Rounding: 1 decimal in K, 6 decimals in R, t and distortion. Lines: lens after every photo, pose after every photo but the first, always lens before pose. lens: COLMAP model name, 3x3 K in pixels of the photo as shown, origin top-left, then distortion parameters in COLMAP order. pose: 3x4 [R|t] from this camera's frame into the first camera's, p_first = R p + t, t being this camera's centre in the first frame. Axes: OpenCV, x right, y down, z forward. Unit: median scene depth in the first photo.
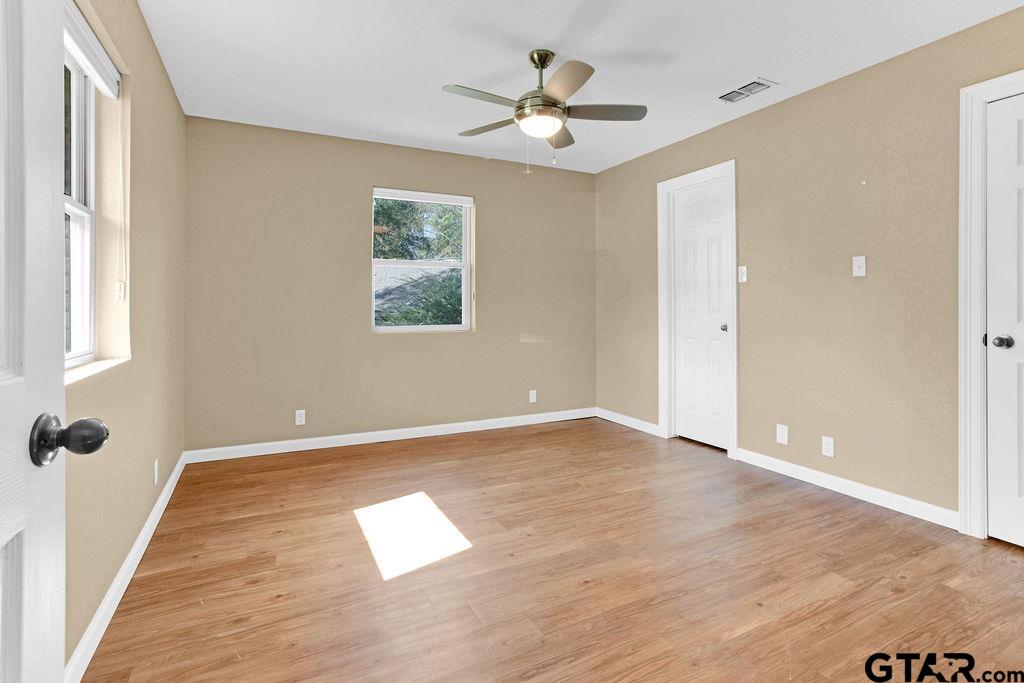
lens RADIAL K [[496.4, 0, 511.3], [0, 496.4, 306.5], [0, 0, 1]] dist [-0.000493, -0.000181]
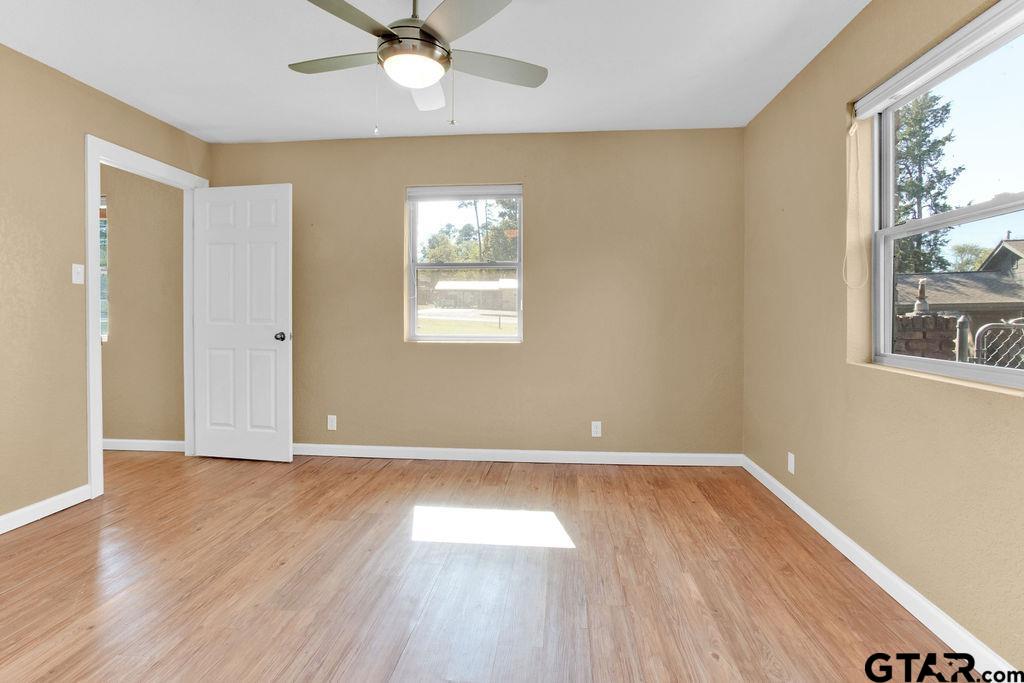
lens RADIAL K [[495.4, 0, 512.5], [0, 495.4, 320.6], [0, 0, 1]] dist [0.001015, 0.001193]
pose [[-0.525261, 0.005263, -0.850925, 0.707431], [0.001386, 0.999985, 0.005329, 0.012755], [0.850940, 0.001619, -0.525260, 1.746094]]
